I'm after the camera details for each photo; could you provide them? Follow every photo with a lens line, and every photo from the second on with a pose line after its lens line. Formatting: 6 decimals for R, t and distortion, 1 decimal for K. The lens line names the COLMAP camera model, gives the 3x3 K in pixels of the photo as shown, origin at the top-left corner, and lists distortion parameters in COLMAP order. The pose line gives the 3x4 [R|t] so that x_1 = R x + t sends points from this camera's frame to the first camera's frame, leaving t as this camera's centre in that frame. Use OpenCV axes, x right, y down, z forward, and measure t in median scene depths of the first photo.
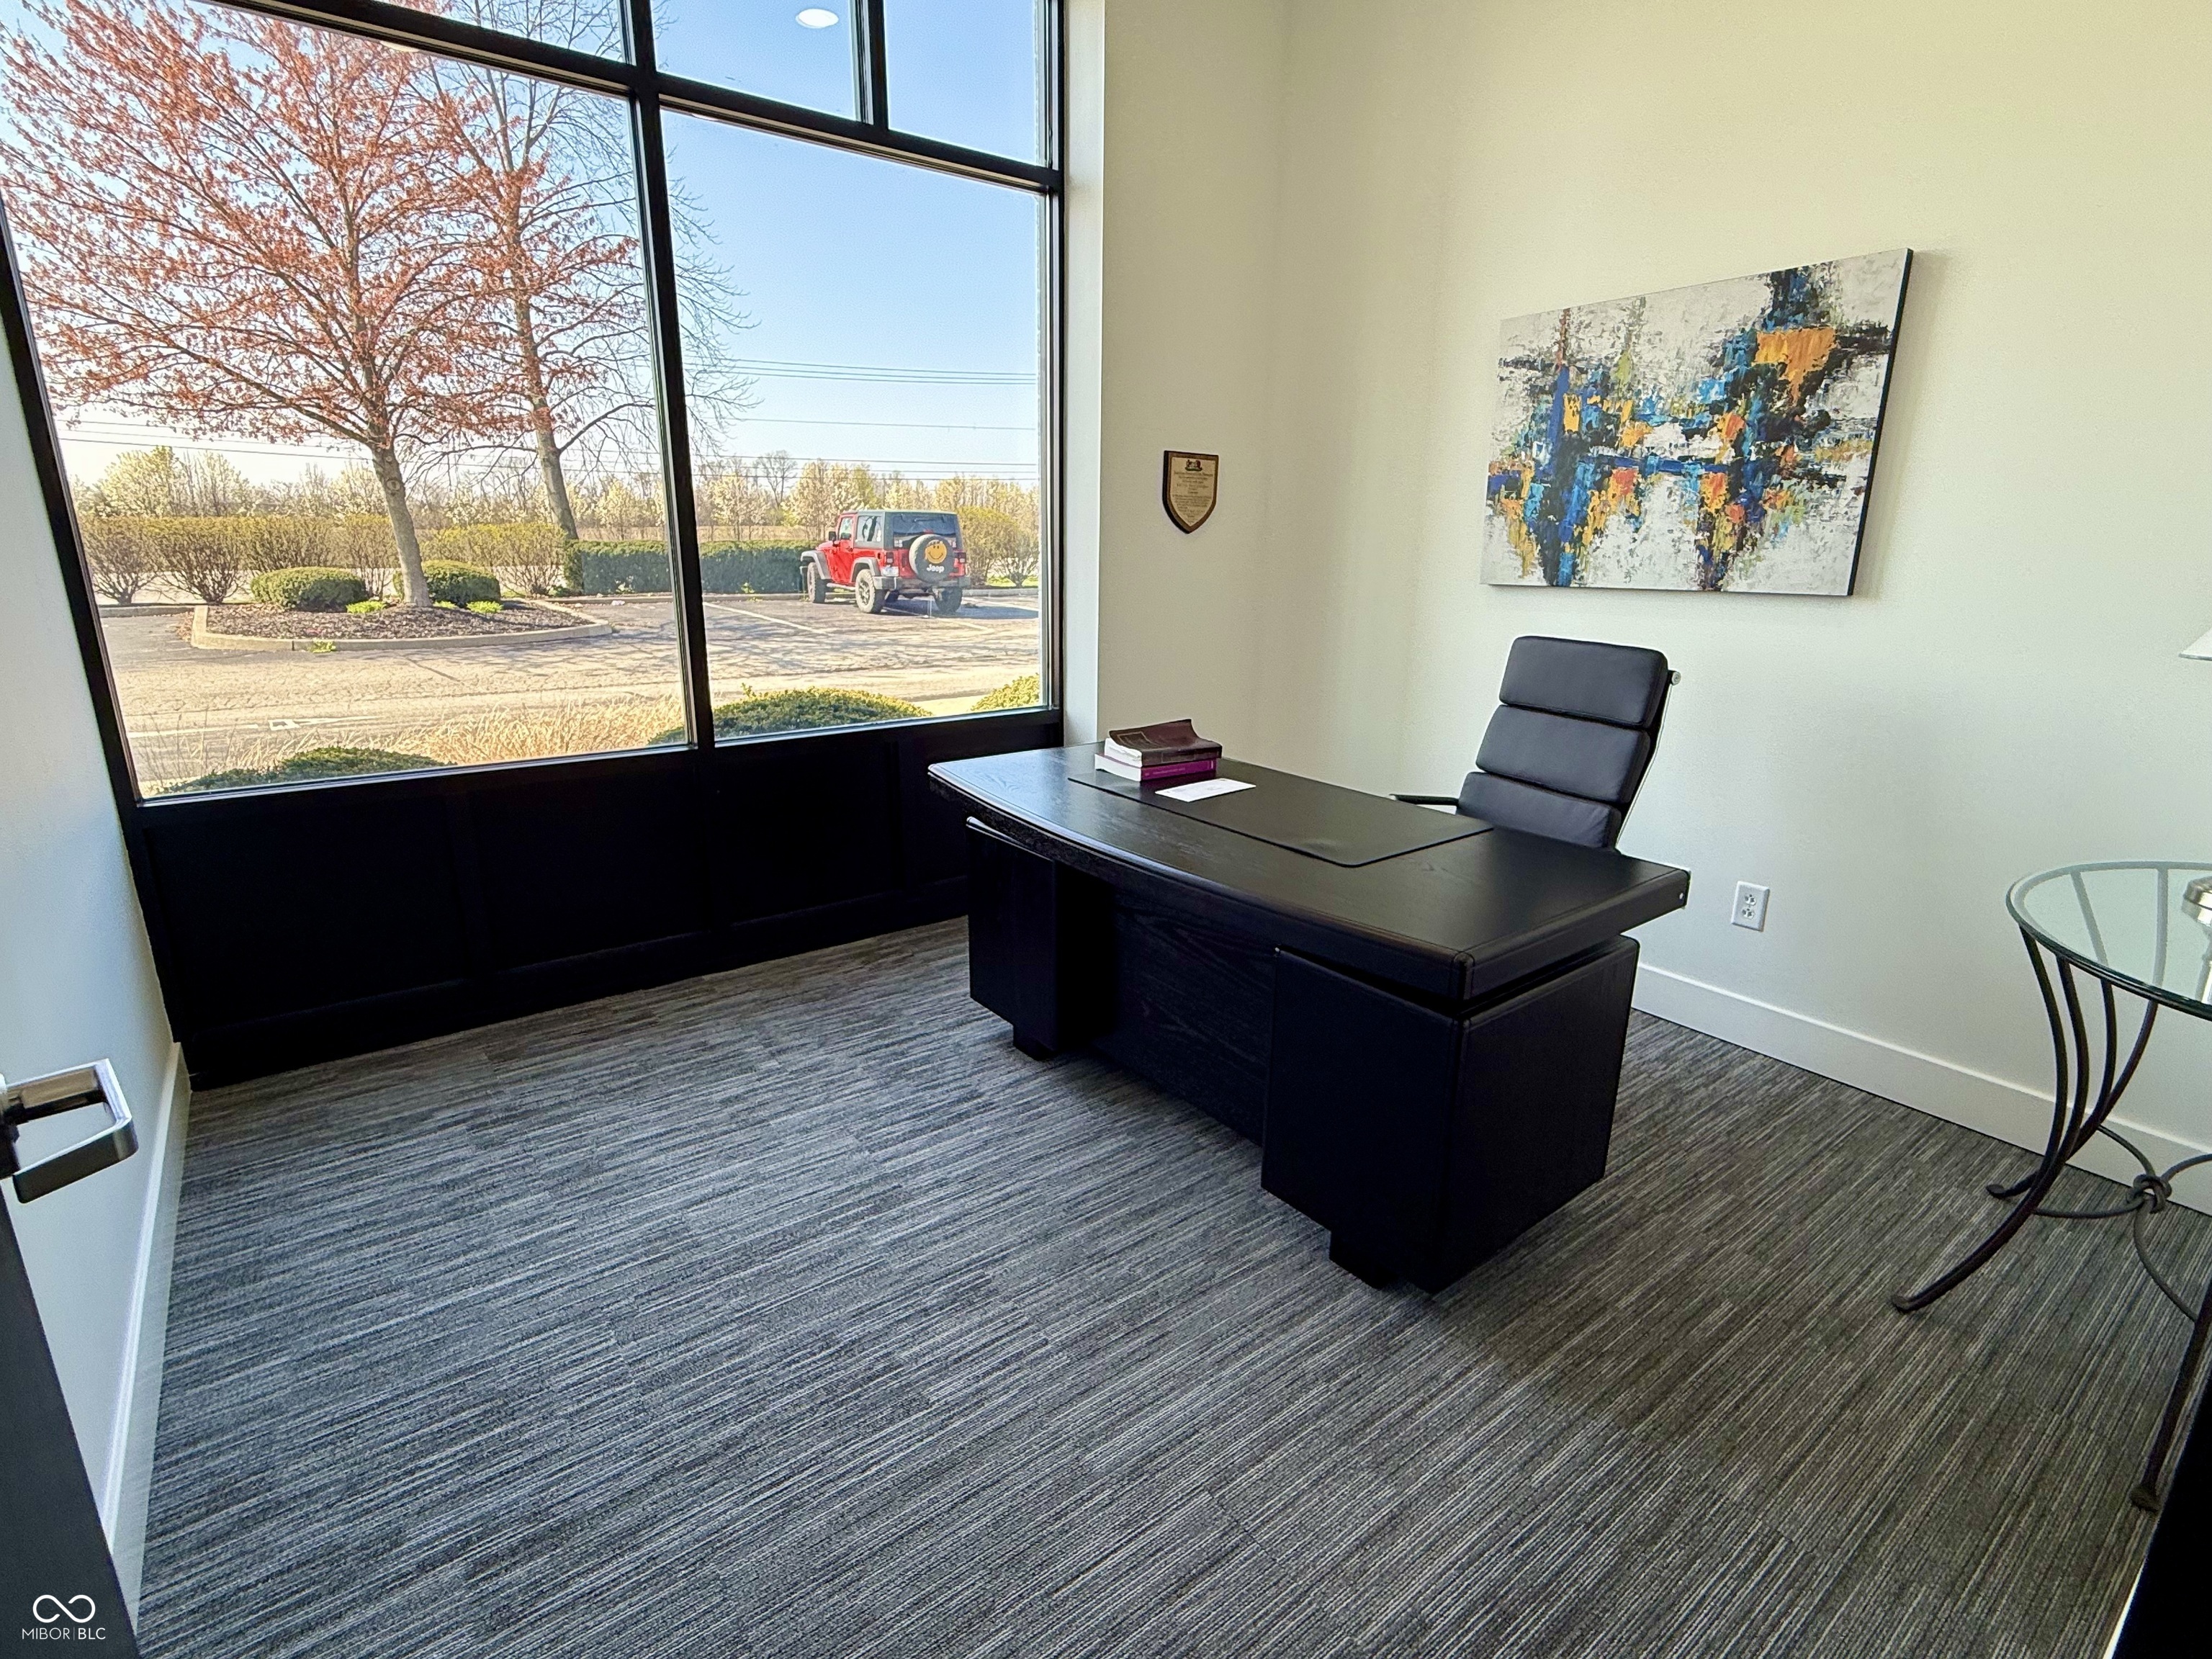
lens RADIAL K [[1095.6, 0, 1106.3], [0, 1095.6, 820.2], [0, 0, 1]] dist [0.004505, -0.001617]
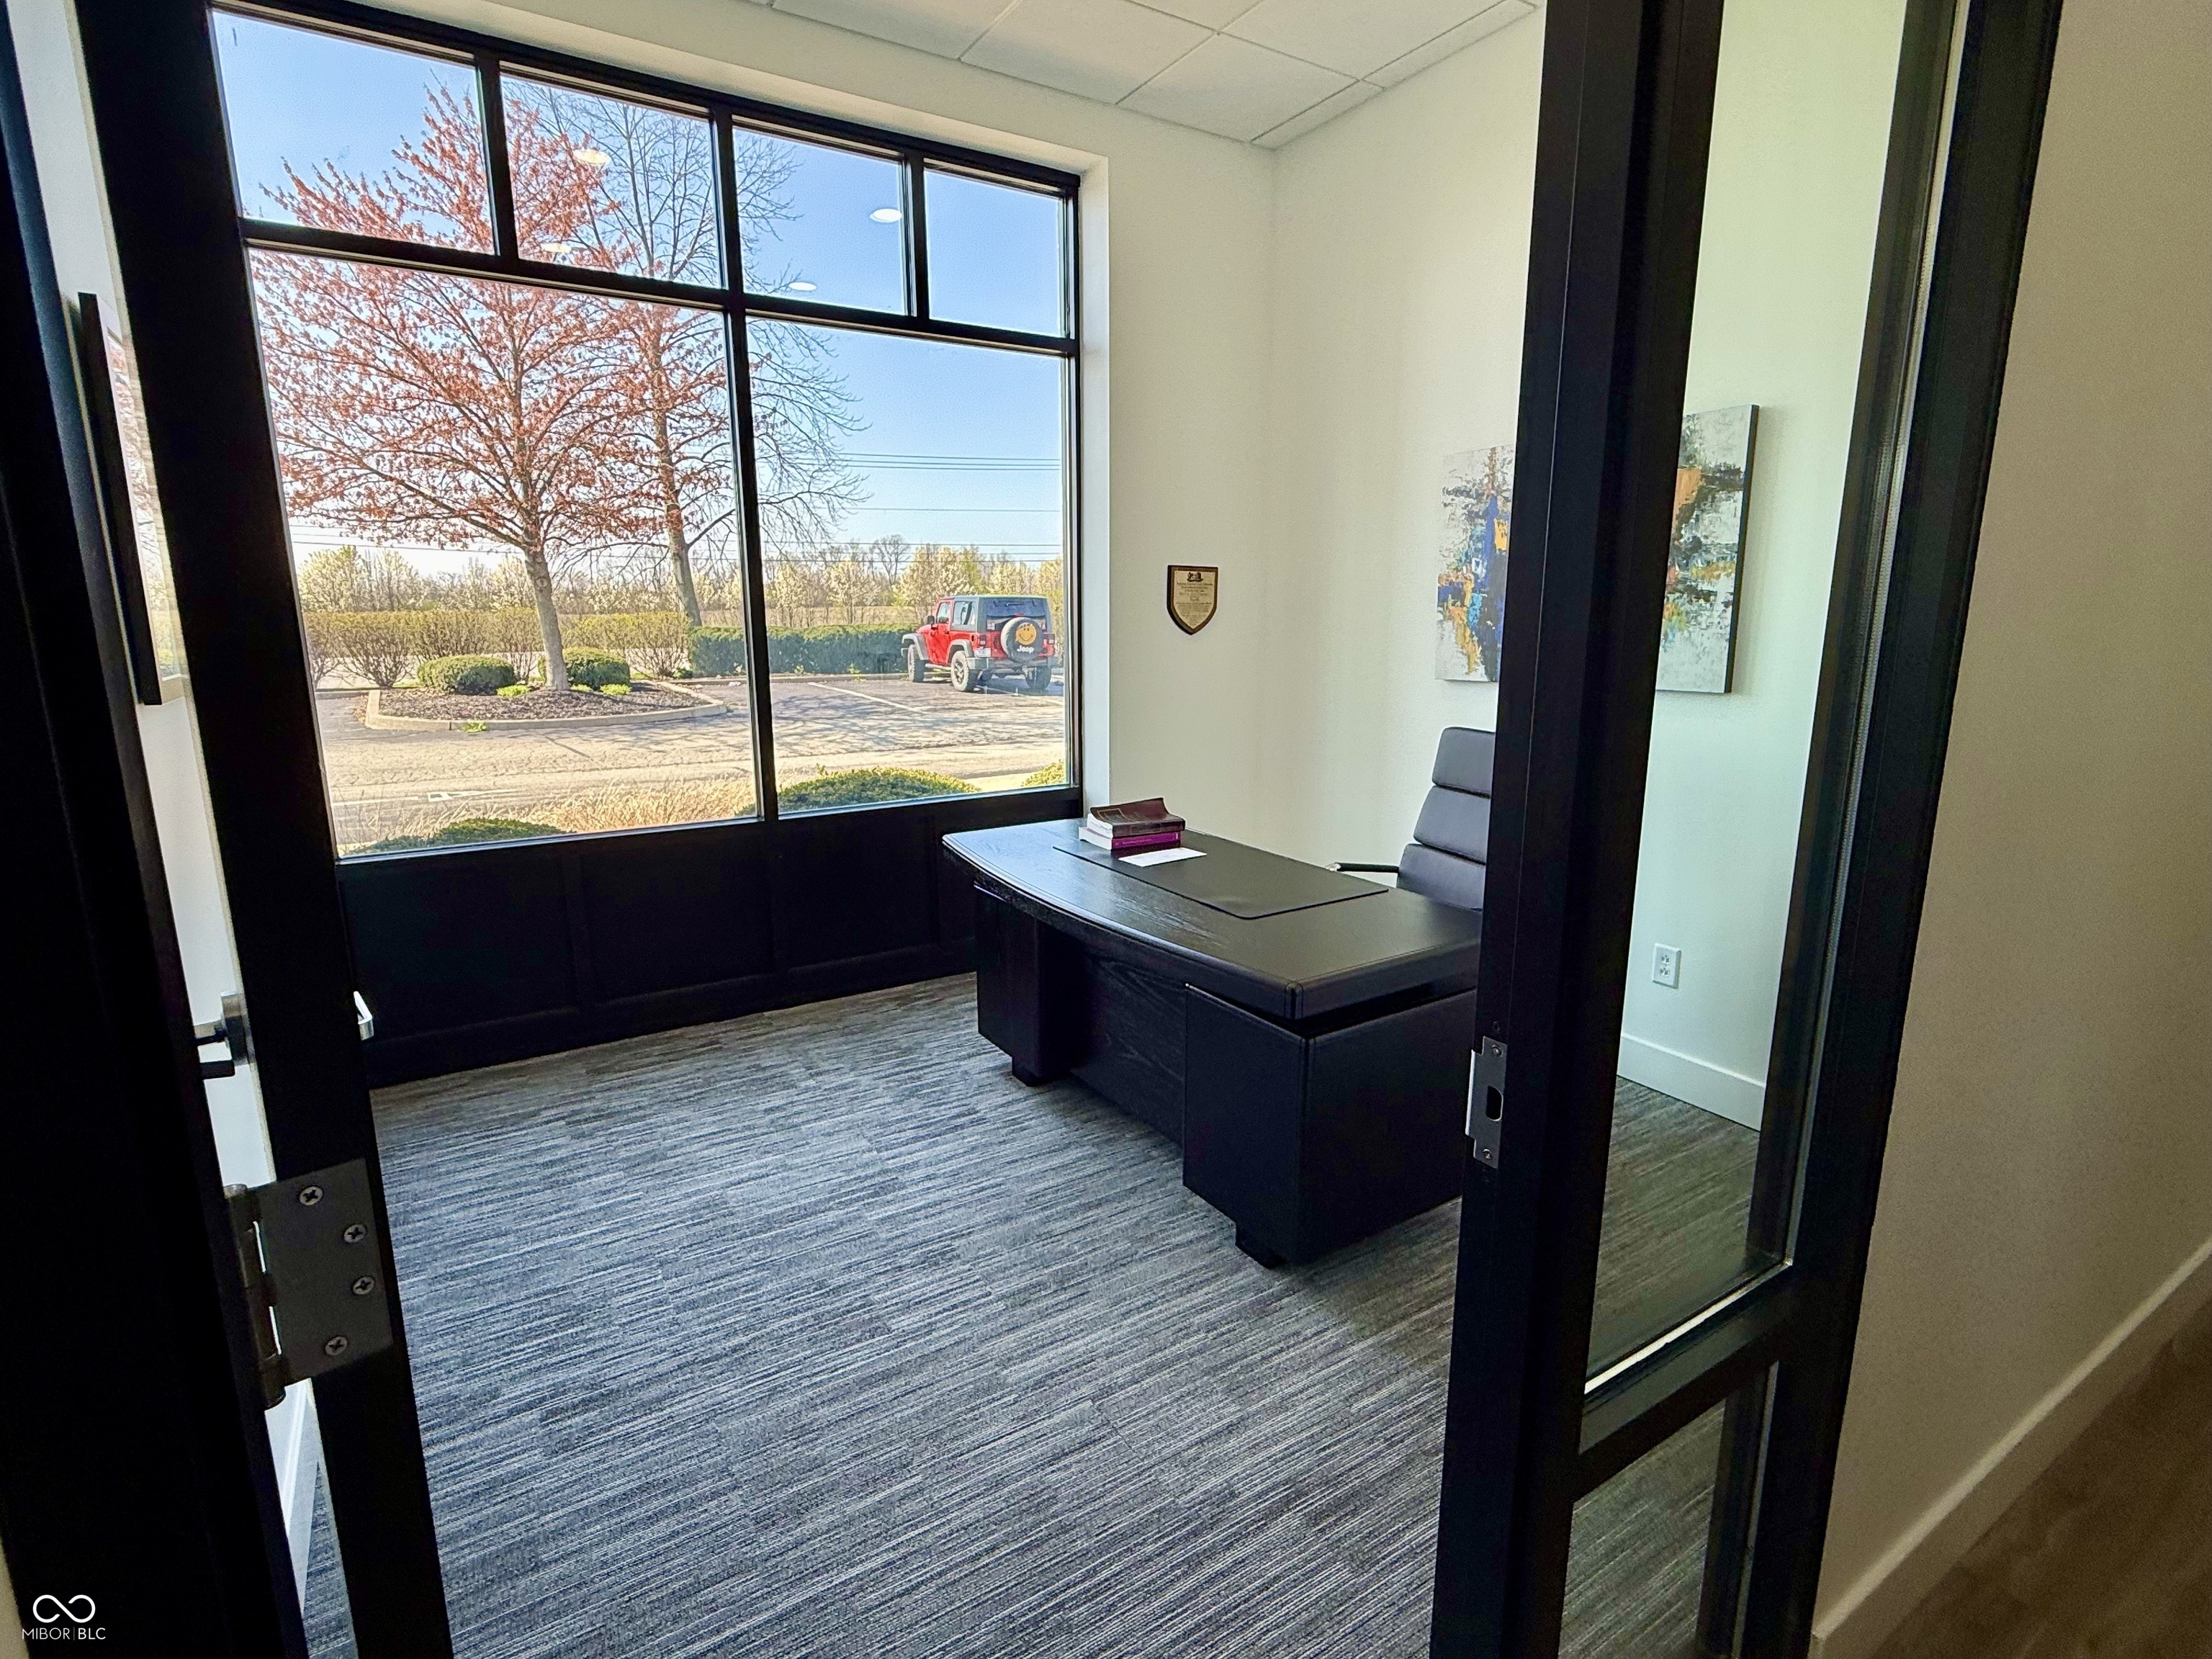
lens RADIAL K [[1095.6, 0, 1105.3], [0, 1095.6, 817.3], [0, 0, 1]] dist [0.004505, -0.001617]
pose [[0.995561, 0.003968, -0.094033, 0.120890], [-0.010303, 0.997701, -0.066980, 0.008296], [0.093551, 0.067652, 0.993313, -0.171685]]
